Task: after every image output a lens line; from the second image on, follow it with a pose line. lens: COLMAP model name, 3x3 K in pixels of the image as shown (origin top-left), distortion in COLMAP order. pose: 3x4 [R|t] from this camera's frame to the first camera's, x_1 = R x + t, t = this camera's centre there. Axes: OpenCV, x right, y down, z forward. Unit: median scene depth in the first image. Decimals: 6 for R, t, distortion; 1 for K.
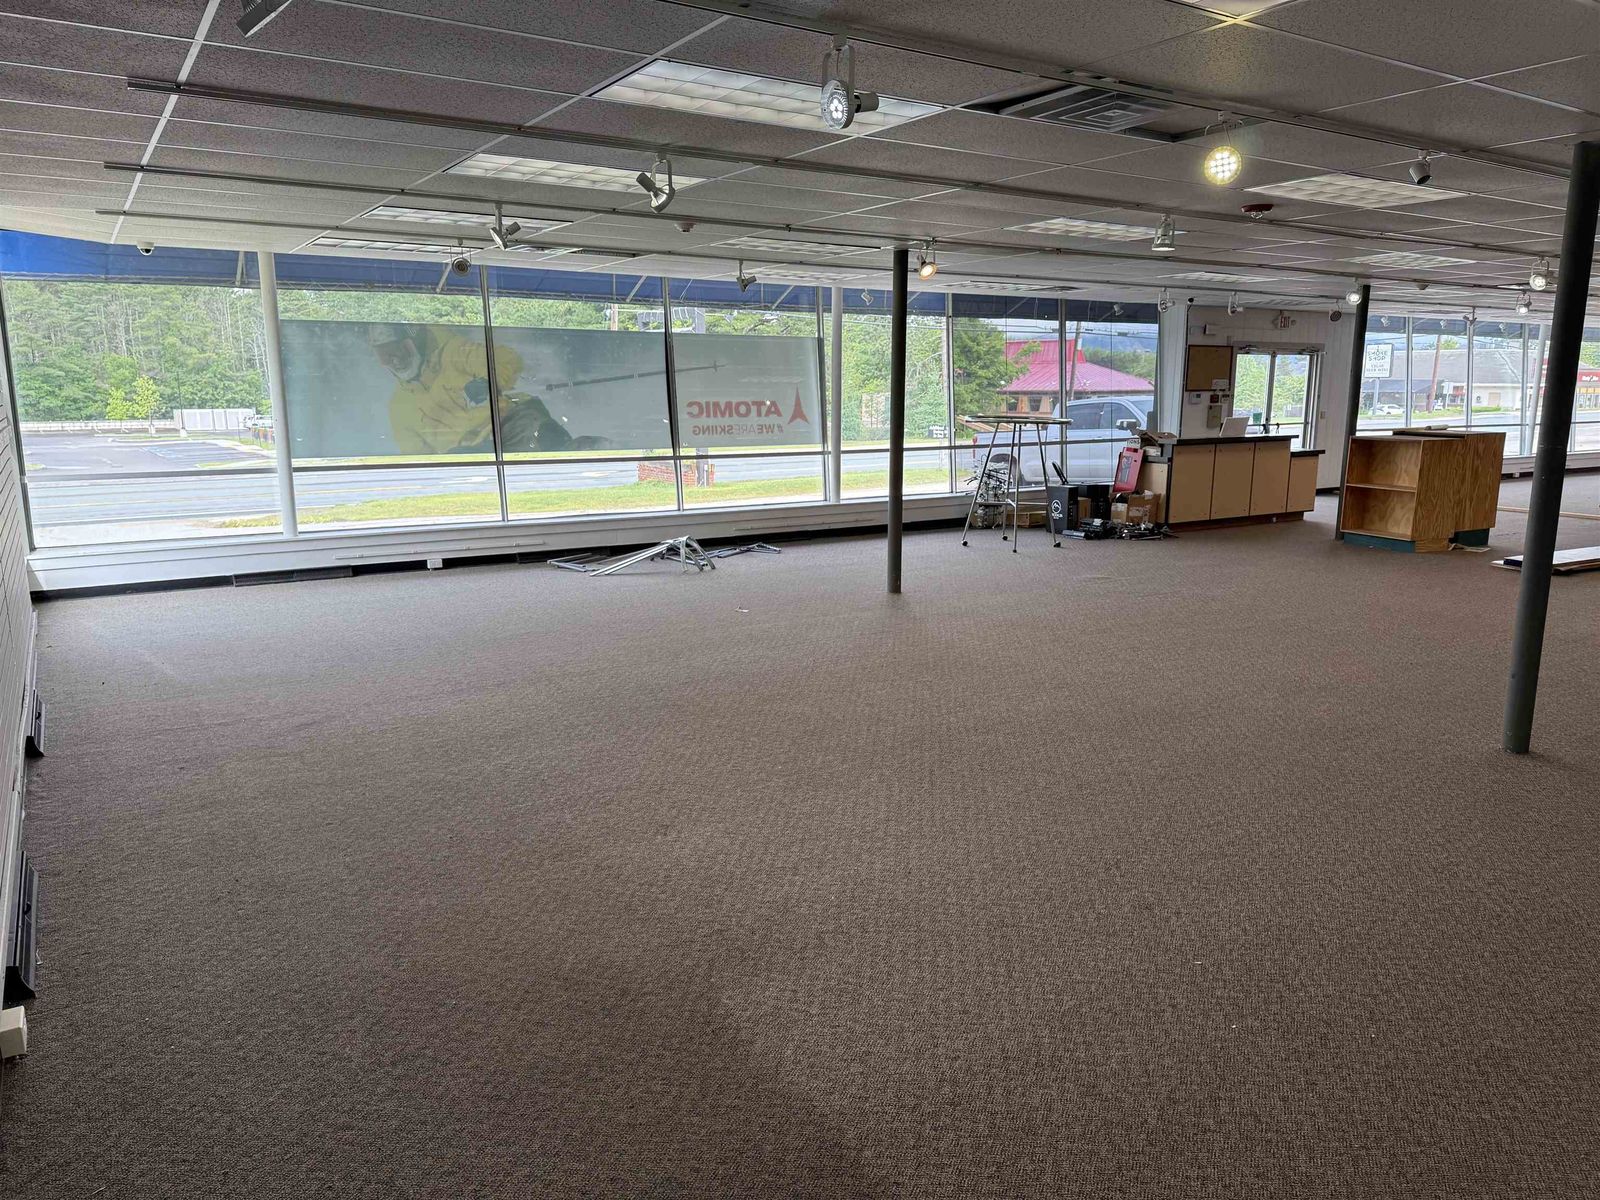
lens RADIAL K [[1125.8, 0, 798.4], [0, 1125.8, 611.9], [0, 0, 1]] dist [0.056710, -0.026046]
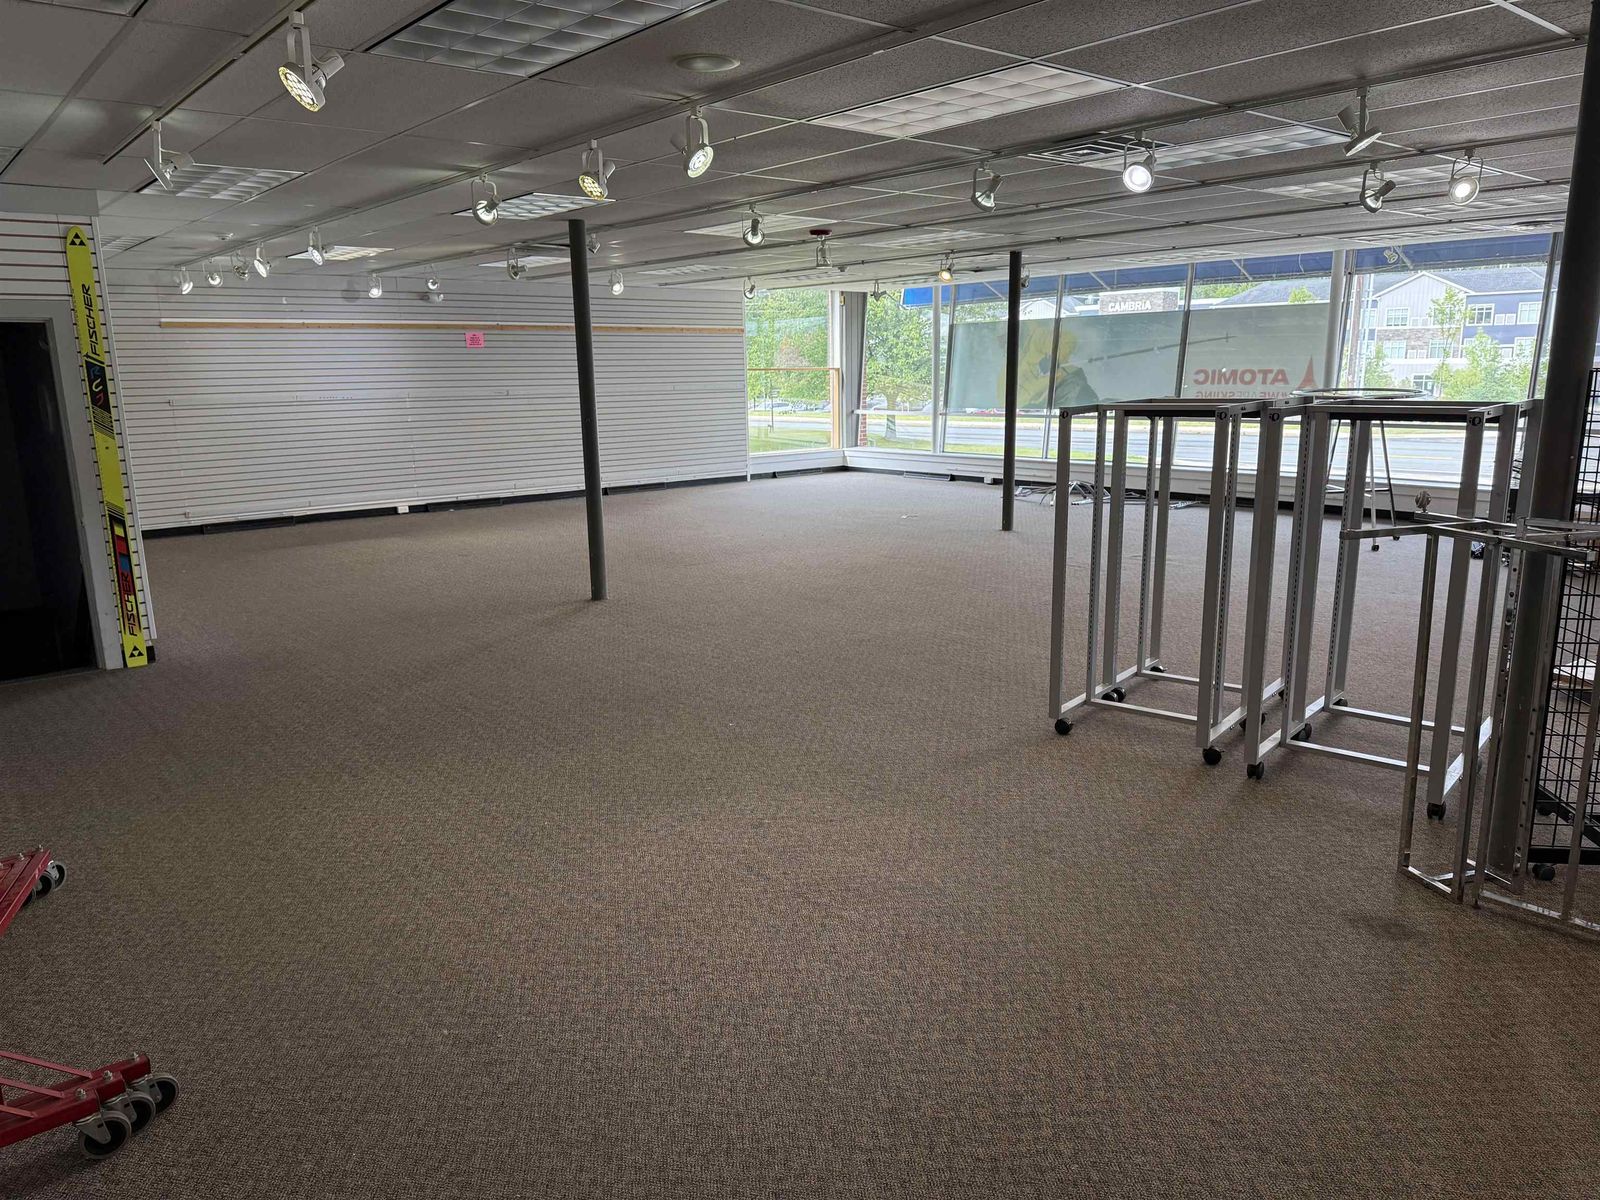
lens RADIAL K [[1125.8, 0, 792.8], [0, 1125.8, 601.6], [0, 0, 1]] dist [0.056710, -0.026046]
pose [[0.085861, 0.198739, -0.976284, 1.015386], [-0.176575, 0.967426, 0.181407, -0.098485], [0.980535, 0.156812, 0.118156, 0.512923]]
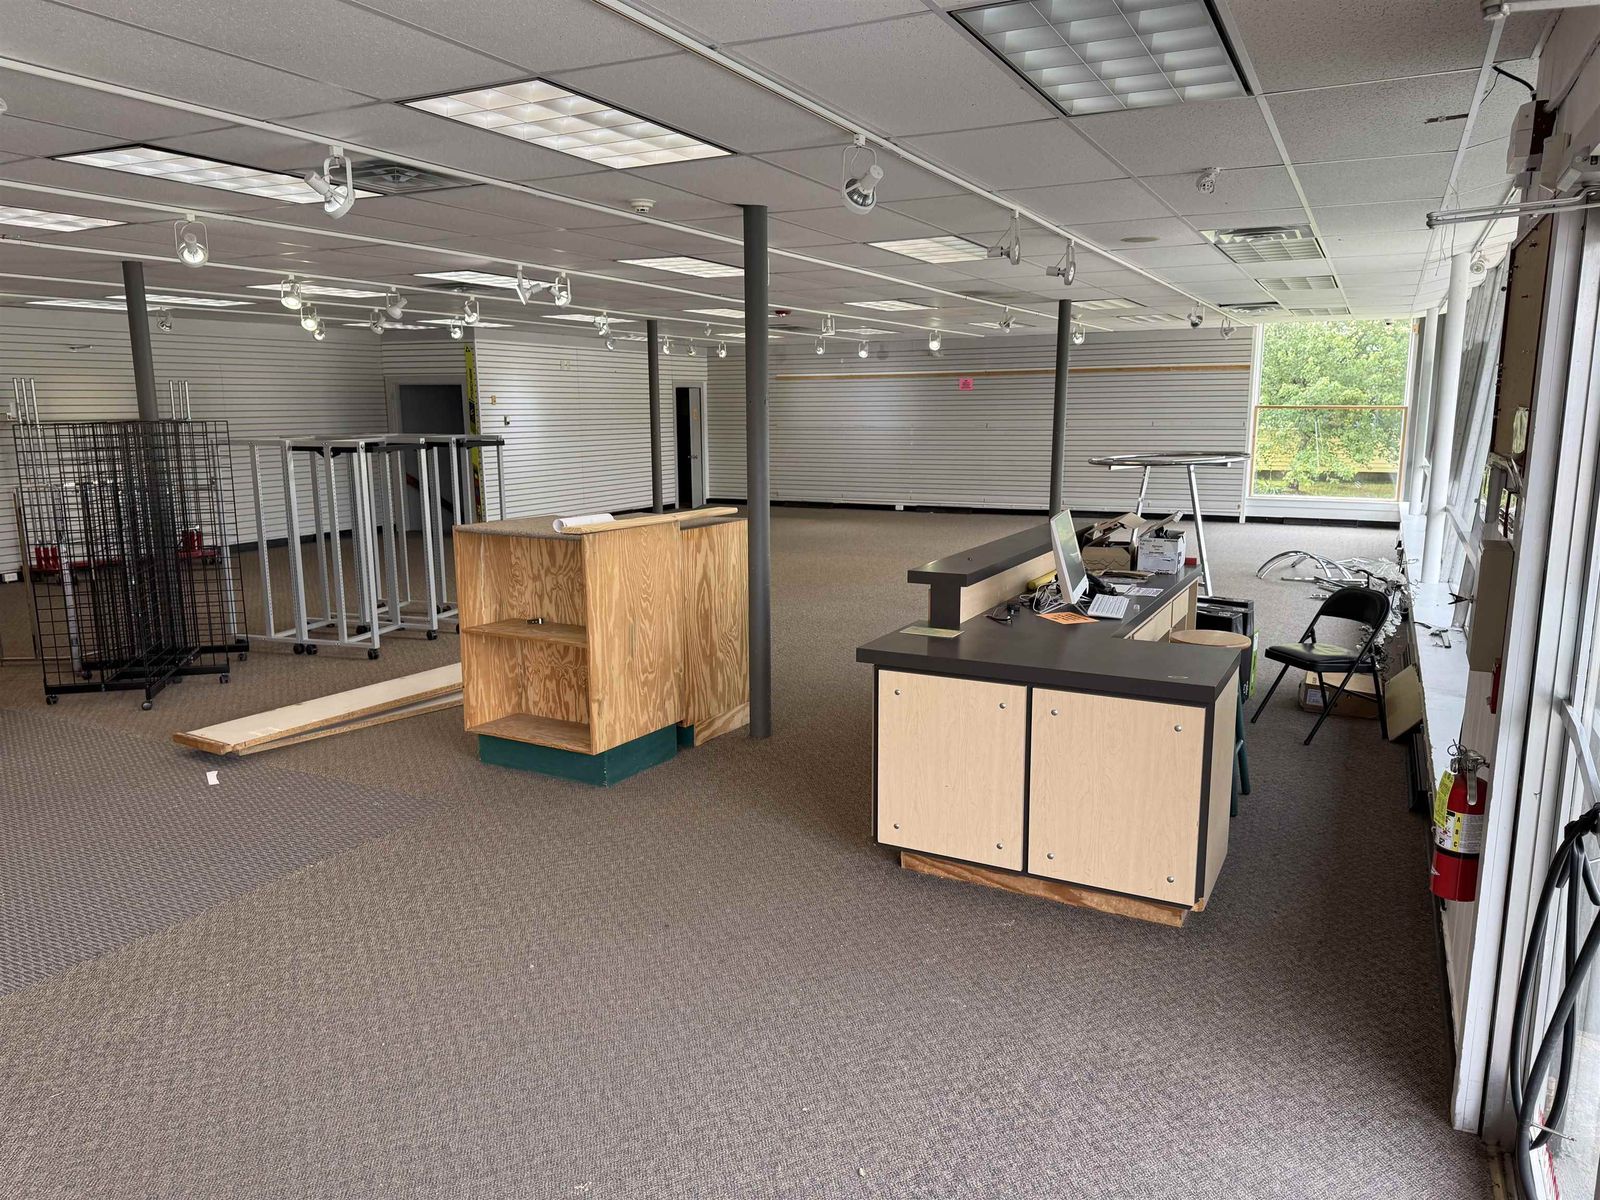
lens RADIAL K [[1125.8, 0, 803.1], [0, 1125.8, 605.4], [0, 0, 1]] dist [0.056710, -0.026046]
pose [[-0.865826, 0.082685, -0.493465, 0.741826], [-0.098440, 0.938824, 0.330030, -0.288826], [0.490565, 0.334325, -0.804719, 1.495719]]
